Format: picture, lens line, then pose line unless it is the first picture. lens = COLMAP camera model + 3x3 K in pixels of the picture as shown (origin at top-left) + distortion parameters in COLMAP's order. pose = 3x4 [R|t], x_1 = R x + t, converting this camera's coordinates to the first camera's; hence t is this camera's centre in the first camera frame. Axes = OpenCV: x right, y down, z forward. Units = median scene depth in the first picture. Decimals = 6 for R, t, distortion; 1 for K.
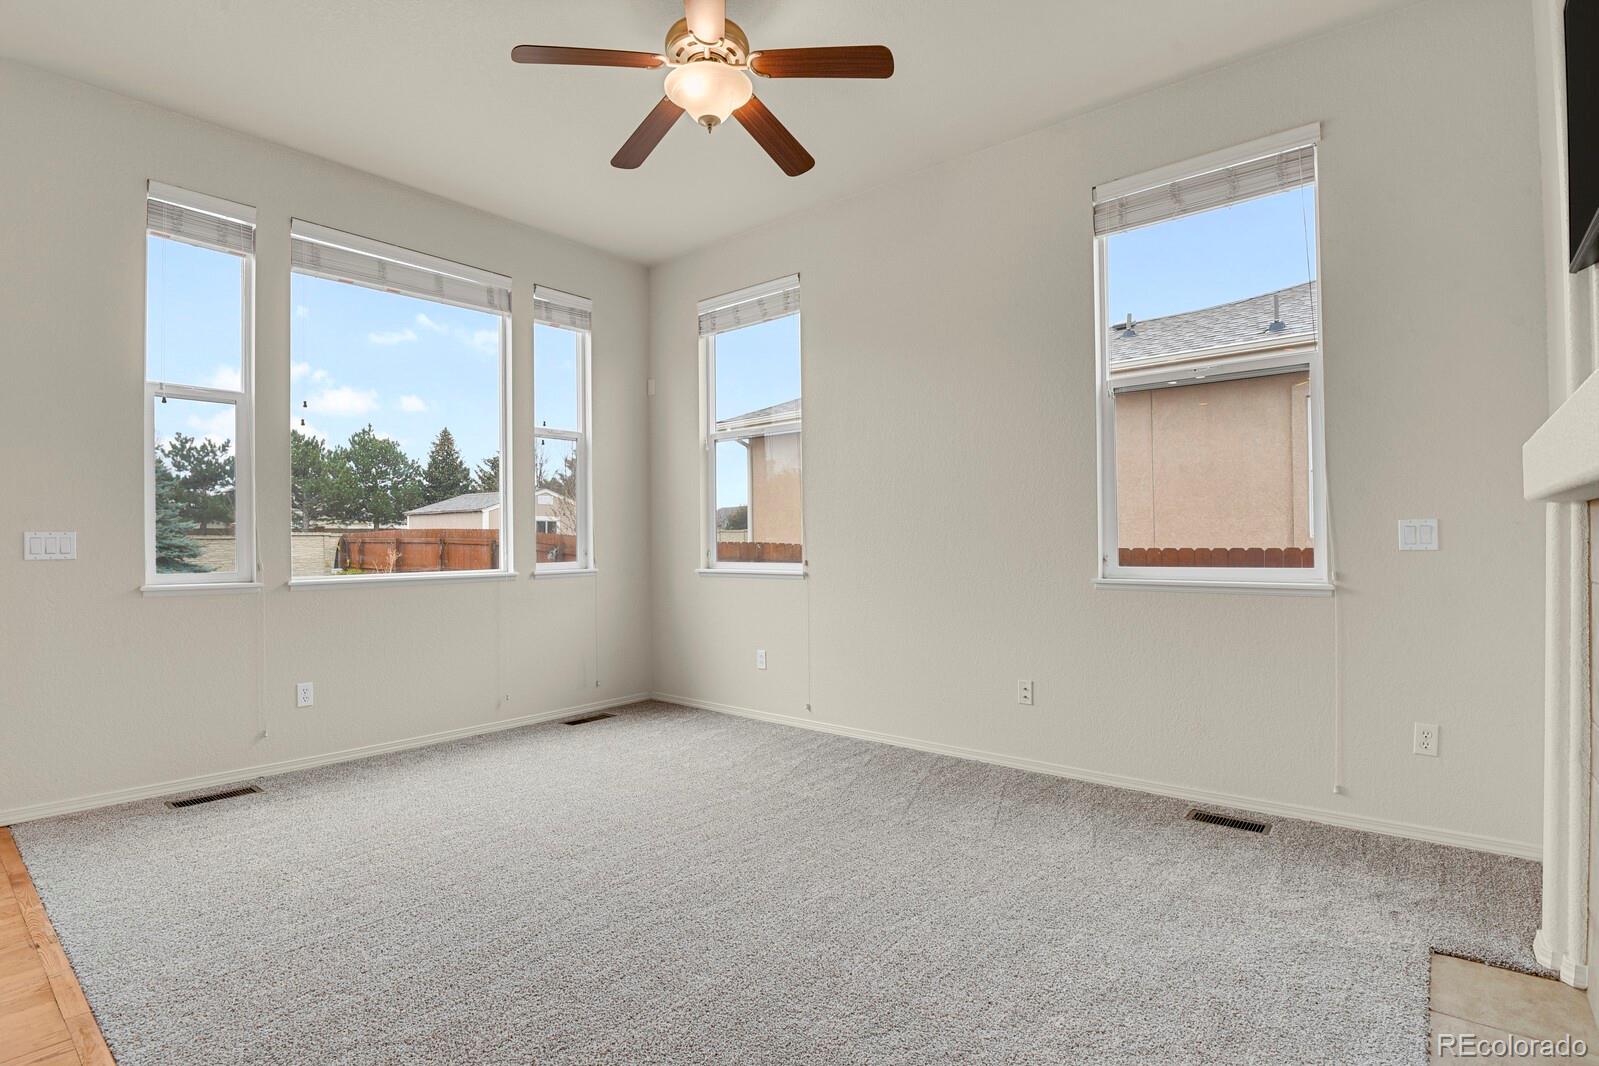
lens RADIAL K [[783.0, 0, 793.2], [0, 783.0, 536.4], [0, 0, 1]] dist [-0.004234, -0.000617]
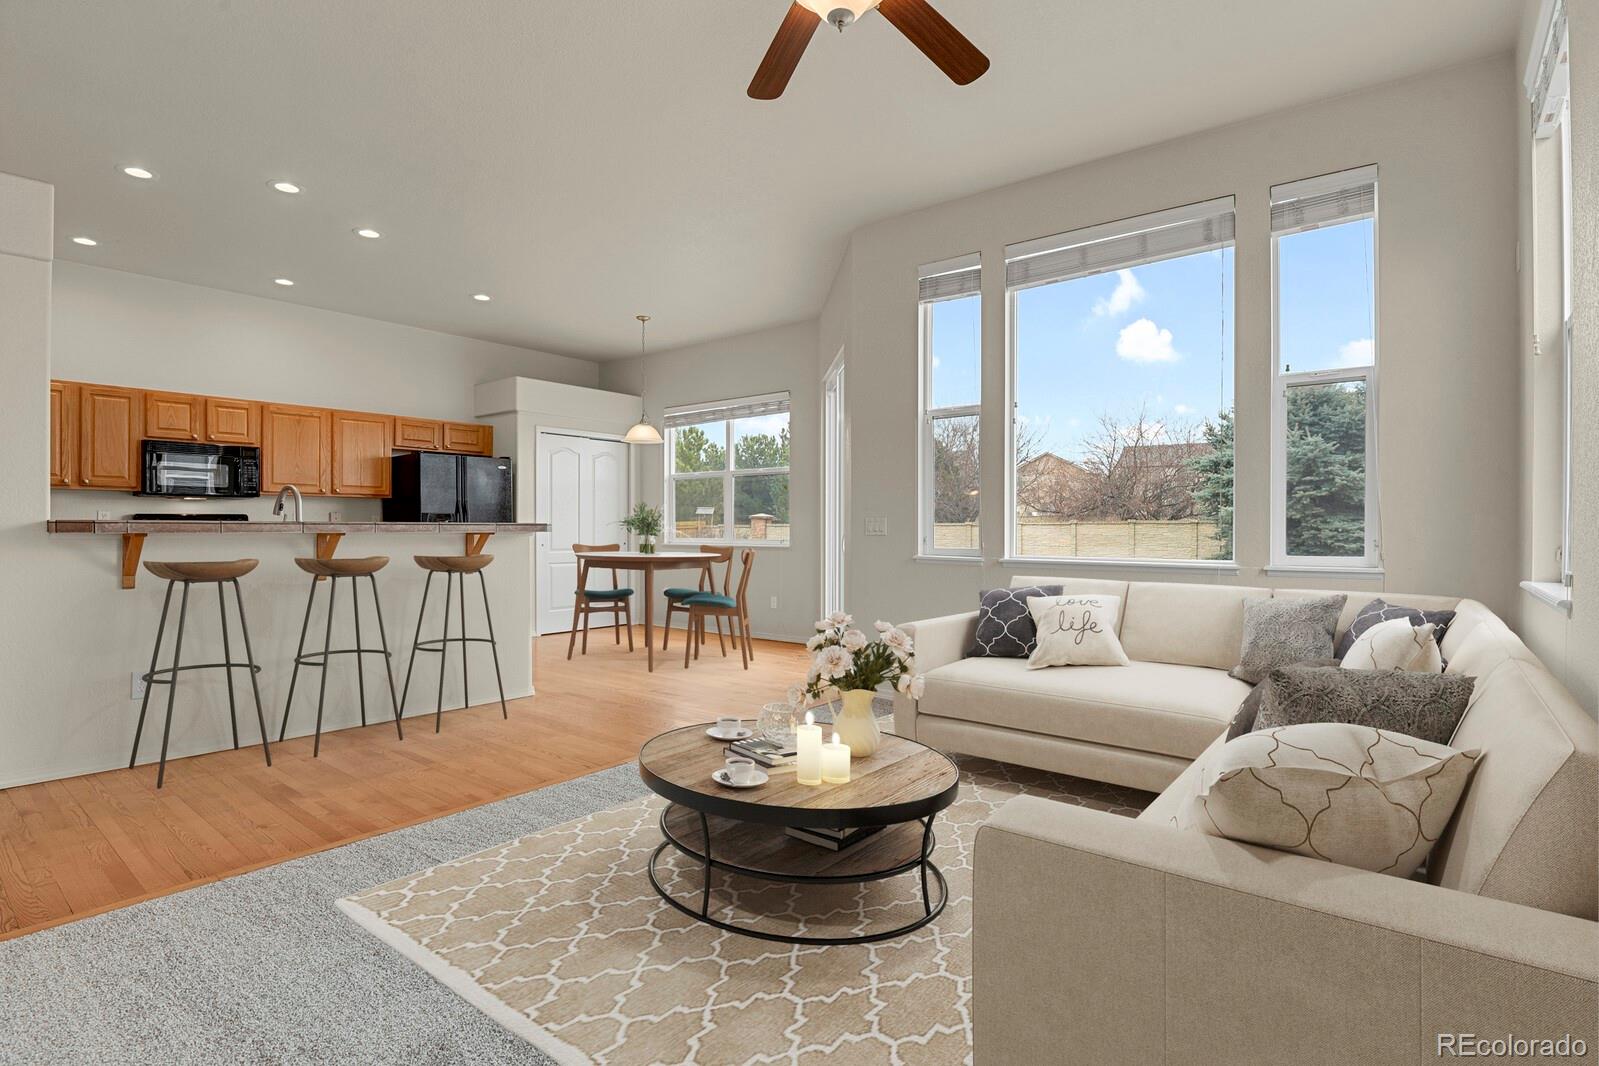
lens RADIAL K [[783.0, 0, 793.8], [0, 783.0, 523.4], [0, 0, 1]] dist [-0.004234, -0.000617]
pose [[0.021096, 0.005231, -0.999764, 0.444320], [-0.004337, 0.999977, 0.005140, 0.000123], [0.999768, 0.004227, 0.021118, 0.565709]]
